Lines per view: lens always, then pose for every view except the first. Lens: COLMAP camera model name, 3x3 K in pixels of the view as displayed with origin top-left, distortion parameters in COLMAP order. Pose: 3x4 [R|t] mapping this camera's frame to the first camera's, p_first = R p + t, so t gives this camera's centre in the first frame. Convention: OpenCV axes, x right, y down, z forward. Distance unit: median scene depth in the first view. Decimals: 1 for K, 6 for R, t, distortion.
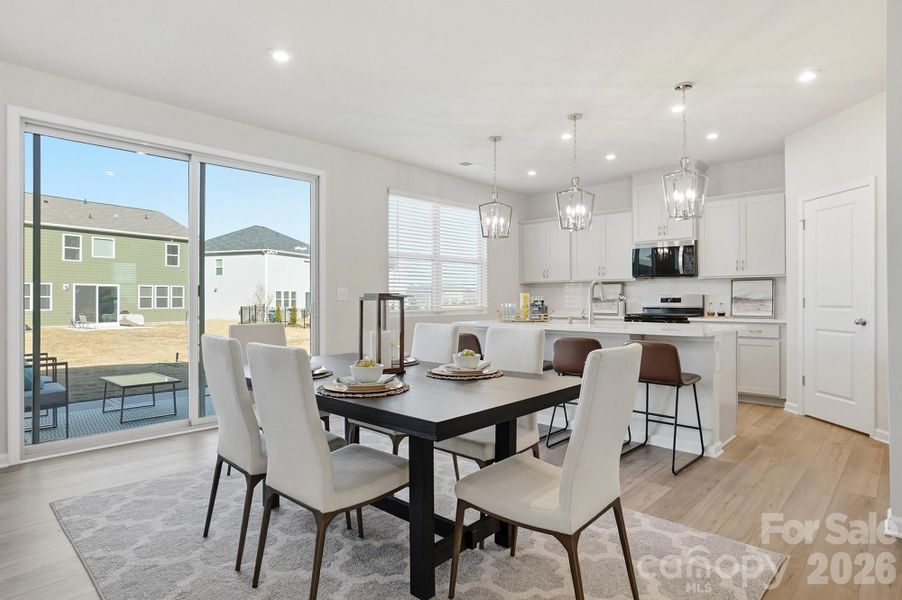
lens RADIAL K [[496.2, 0, 451.0], [0, 496.2, 300.0], [0, 0, 1]] dist [-0.015365, 0.000759]
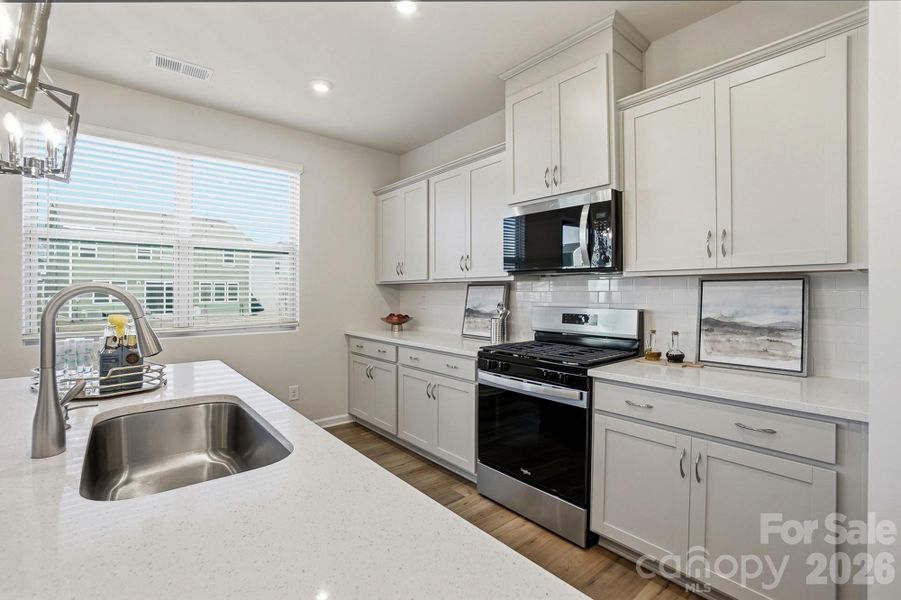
lens RADIAL K [[404.7, 0, 445.0], [0, 404.7, 293.1], [0, 0, 1]] dist [-0.063102, 0.023408]
pose [[0.993192, 0.004811, -0.116392, 0.388464], [-0.005049, 0.999986, -0.001747, -0.027073], [0.116381, 0.002322, 0.993202, 0.631620]]
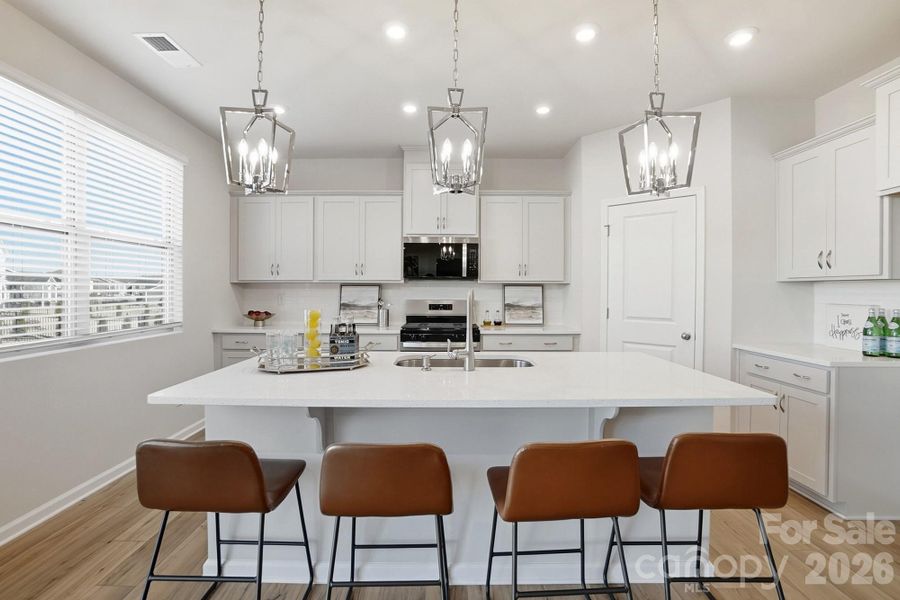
lens RADIAL K [[406.7, 0, 446.2], [0, 406.7, 294.0], [0, 0, 1]] dist [-0.065321, 0.023843]
pose [[0.724470, -0.000644, 0.689306, -0.031052], [-0.004095, 0.999978, 0.005239, -0.027993], [-0.689295, -0.006619, 0.724451, 0.534163]]
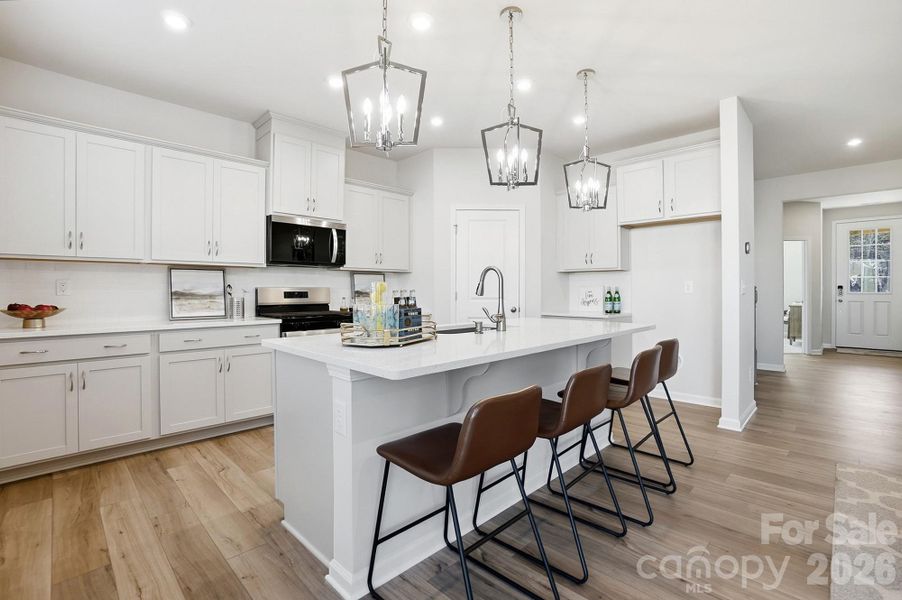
lens RADIAL K [[407.6, 0, 447.2], [0, 407.6, 294.0], [0, 0, 1]] dist [-0.065321, 0.023843]
pose [[0.036868, -0.006516, 0.999299, -0.207500], [0.004052, 0.999971, 0.006371, -0.004250], [-0.999312, 0.003814, 0.036893, 0.803913]]
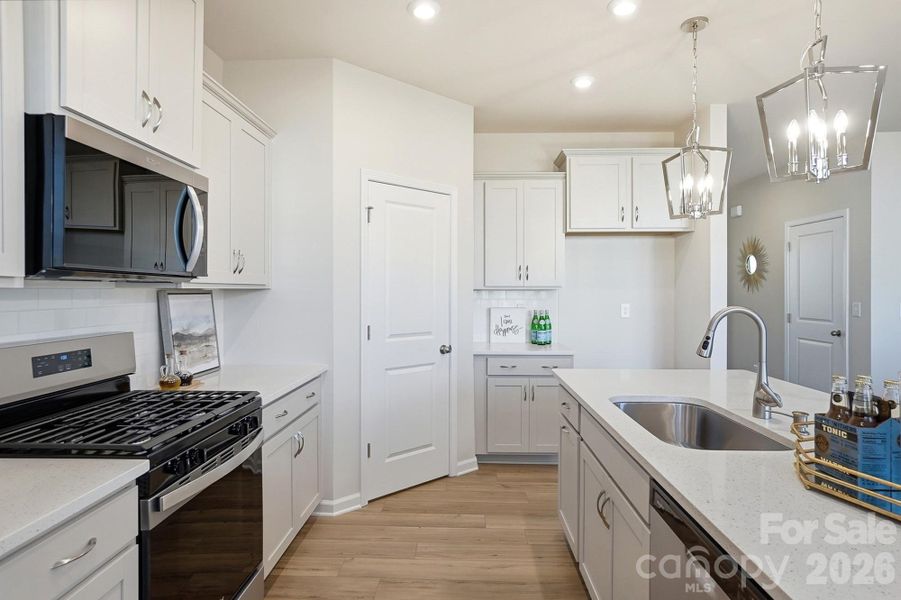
lens RADIAL K [[510.9, 0, 448.2], [0, 510.9, 294.2], [0, 0, 1]] dist [-0.028174, 0.000667]
pose [[-0.657919, -0.003131, 0.753082, 0.108136], [0.003302, 0.999970, 0.007041, -0.041496], [-0.753081, 0.007119, -0.657889, 1.117052]]
